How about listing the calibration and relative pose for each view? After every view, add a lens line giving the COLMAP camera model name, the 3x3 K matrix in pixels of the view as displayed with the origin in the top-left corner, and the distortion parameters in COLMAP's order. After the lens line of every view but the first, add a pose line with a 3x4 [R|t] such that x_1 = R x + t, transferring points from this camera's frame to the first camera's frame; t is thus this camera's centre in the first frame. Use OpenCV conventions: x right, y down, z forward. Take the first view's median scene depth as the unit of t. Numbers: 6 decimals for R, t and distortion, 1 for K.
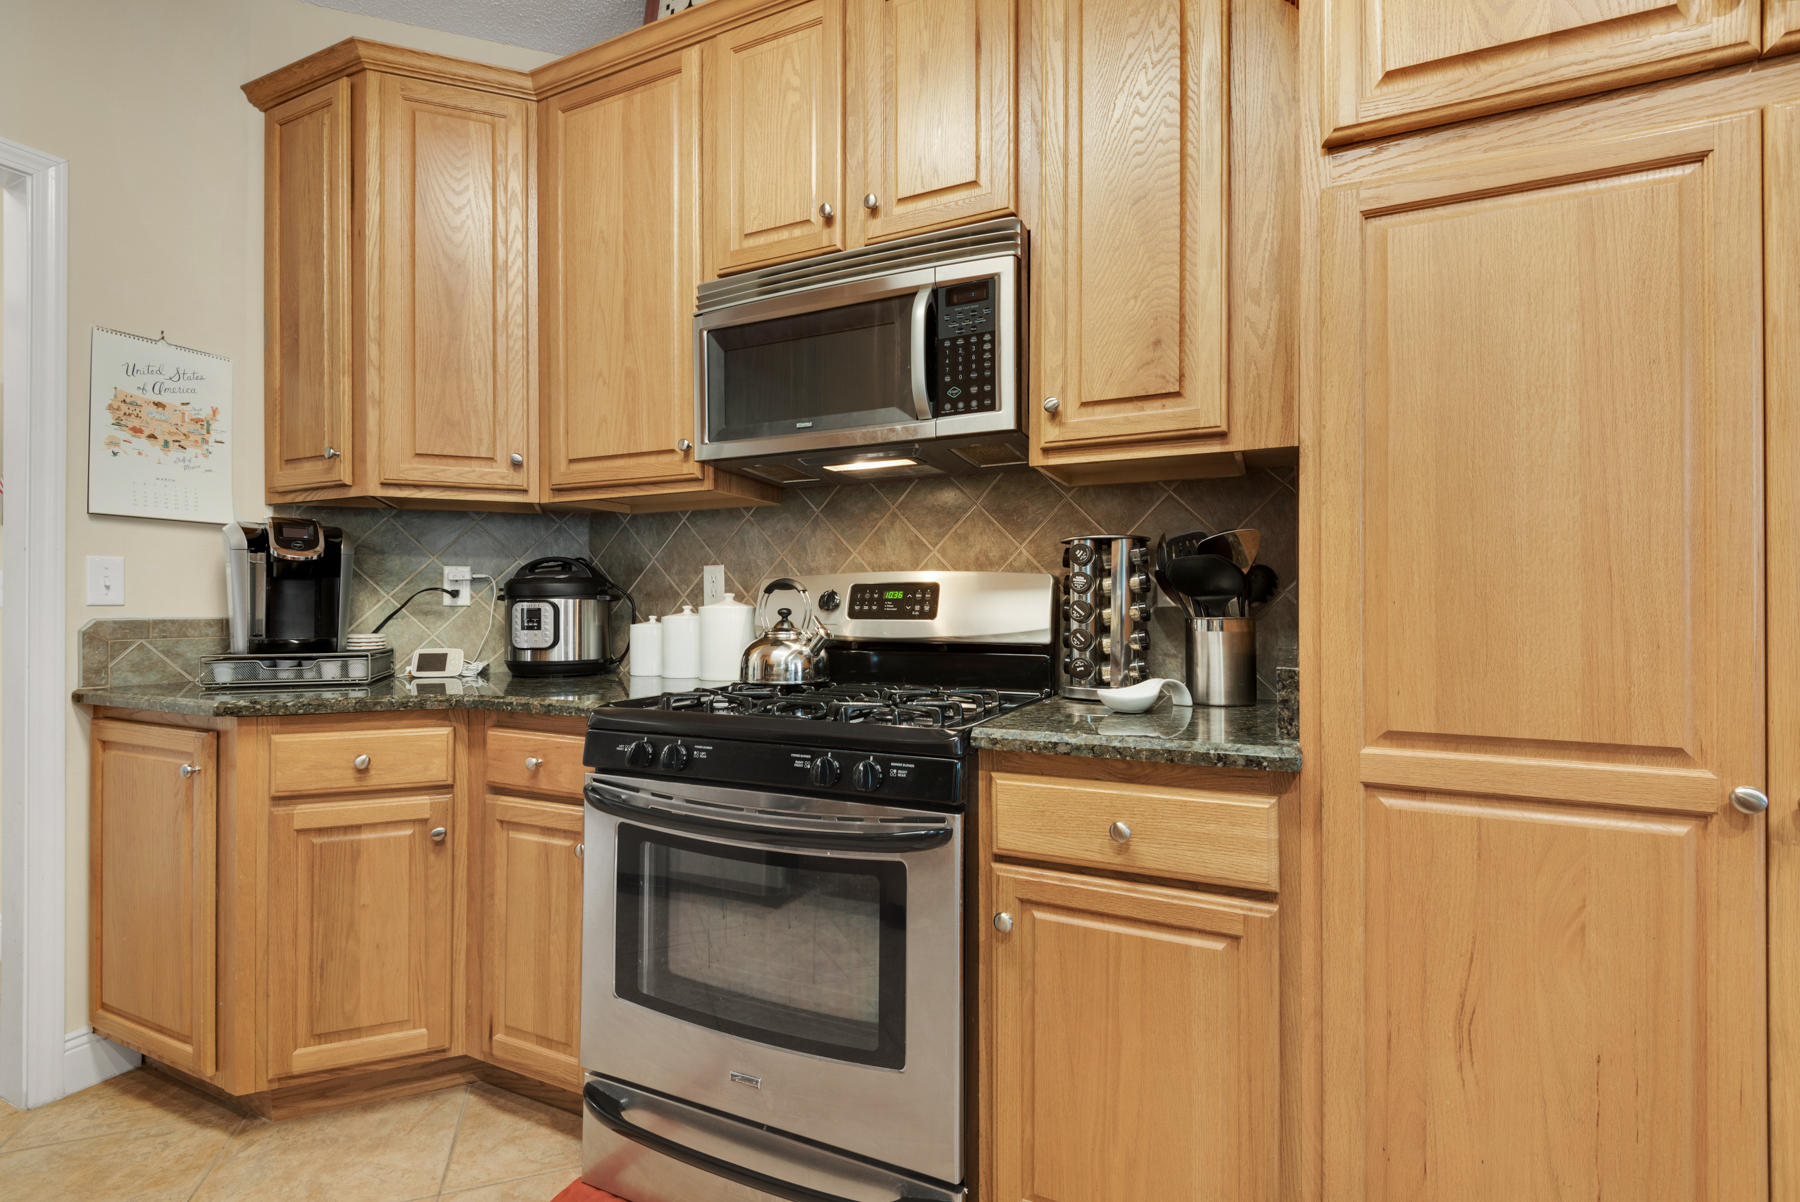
lens RADIAL K [[845.3, 0, 934.4], [0, 845.3, 599.2], [0, 0, 1]] dist [0.007209, -0.006857]
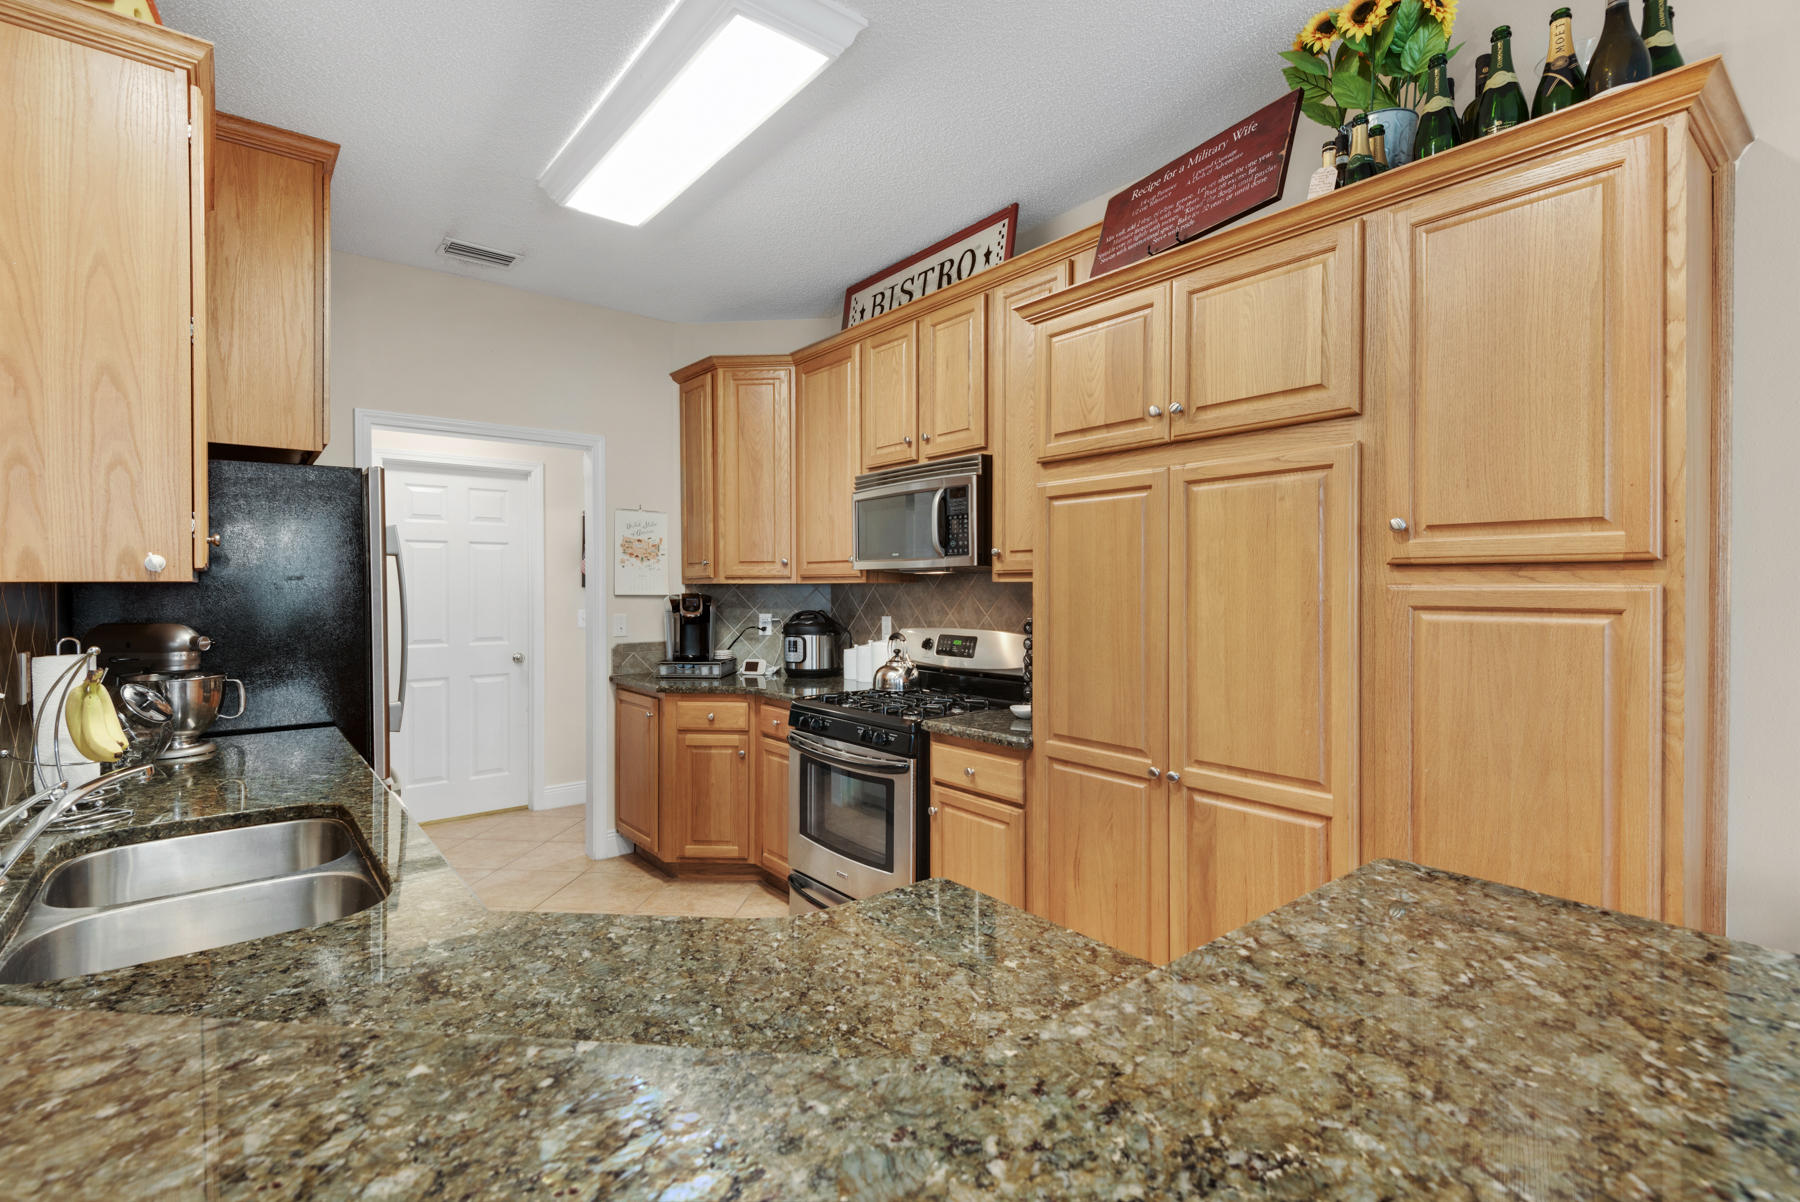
lens RADIAL K [[845.3, 0, 903.1], [0, 845.3, 597.3], [0, 0, 1]] dist [0.007209, -0.006857]
pose [[0.896321, 0.005915, -0.443365, 0.621376], [0.001628, 0.999860, 0.016630, -0.127124], [0.443402, -0.015628, 0.896187, -0.612511]]
